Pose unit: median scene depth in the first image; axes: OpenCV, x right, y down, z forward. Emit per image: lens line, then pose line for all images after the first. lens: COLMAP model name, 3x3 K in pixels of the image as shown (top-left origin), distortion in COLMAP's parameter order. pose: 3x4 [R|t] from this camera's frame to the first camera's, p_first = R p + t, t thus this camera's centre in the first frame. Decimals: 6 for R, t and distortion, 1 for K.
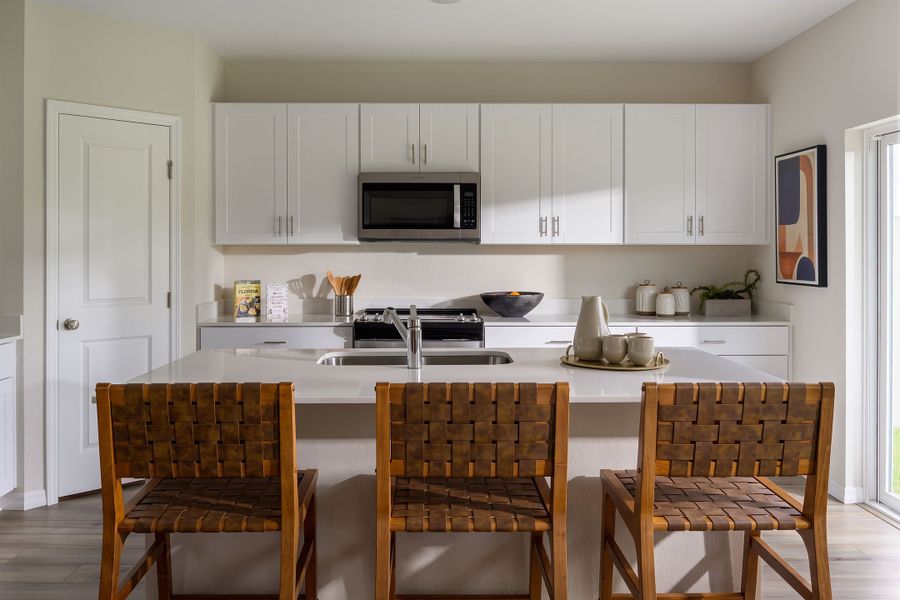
lens RADIAL K [[791.6, 0, 437.5], [0, 791.6, 249.7], [0, 0, 1]] dist [0.004433, 0.002288]
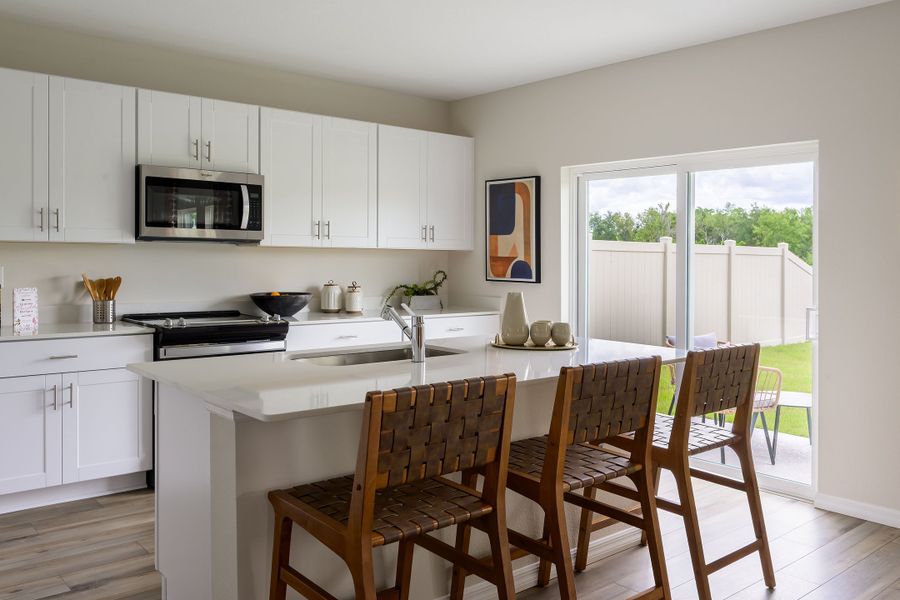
lens RADIAL K [[758.3, 0, 448.6], [0, 758.3, 252.4], [0, 0, 1]] dist [-0.003150, -0.000419]
pose [[0.770688, 0.013306, 0.637073, -0.381108], [-0.013071, 0.999902, -0.005072, 0.003354], [-0.637078, -0.004419, 0.770787, 0.103923]]
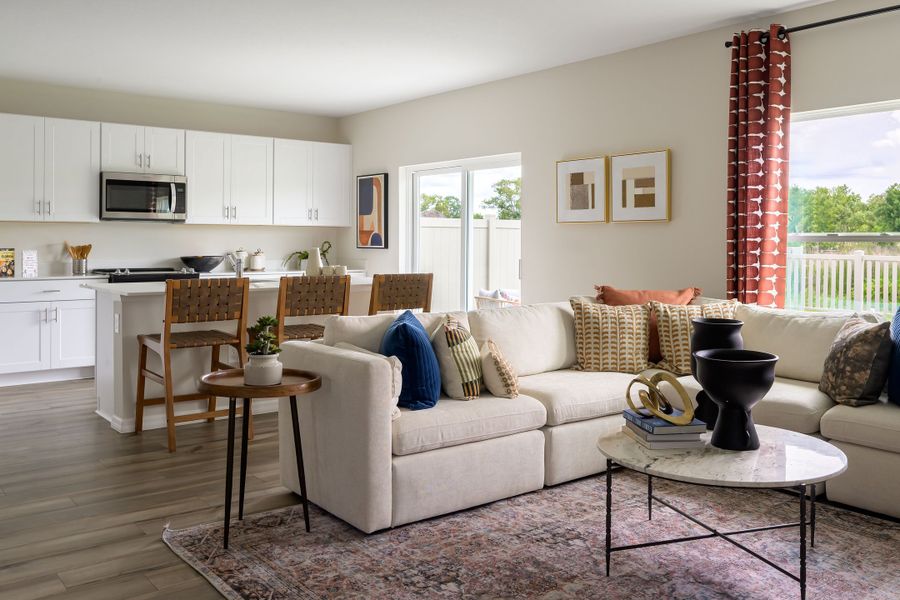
lens RADIAL K [[793.0, 0, 448.7], [0, 793.0, 216.9], [0, 0, 1]] dist [-0.001412, -0.003087]
pose [[0.791823, 0.021767, 0.610363, -0.475857], [-0.004572, 0.999548, -0.029716, 0.023313], [-0.610734, 0.020740, 0.791564, -0.505994]]
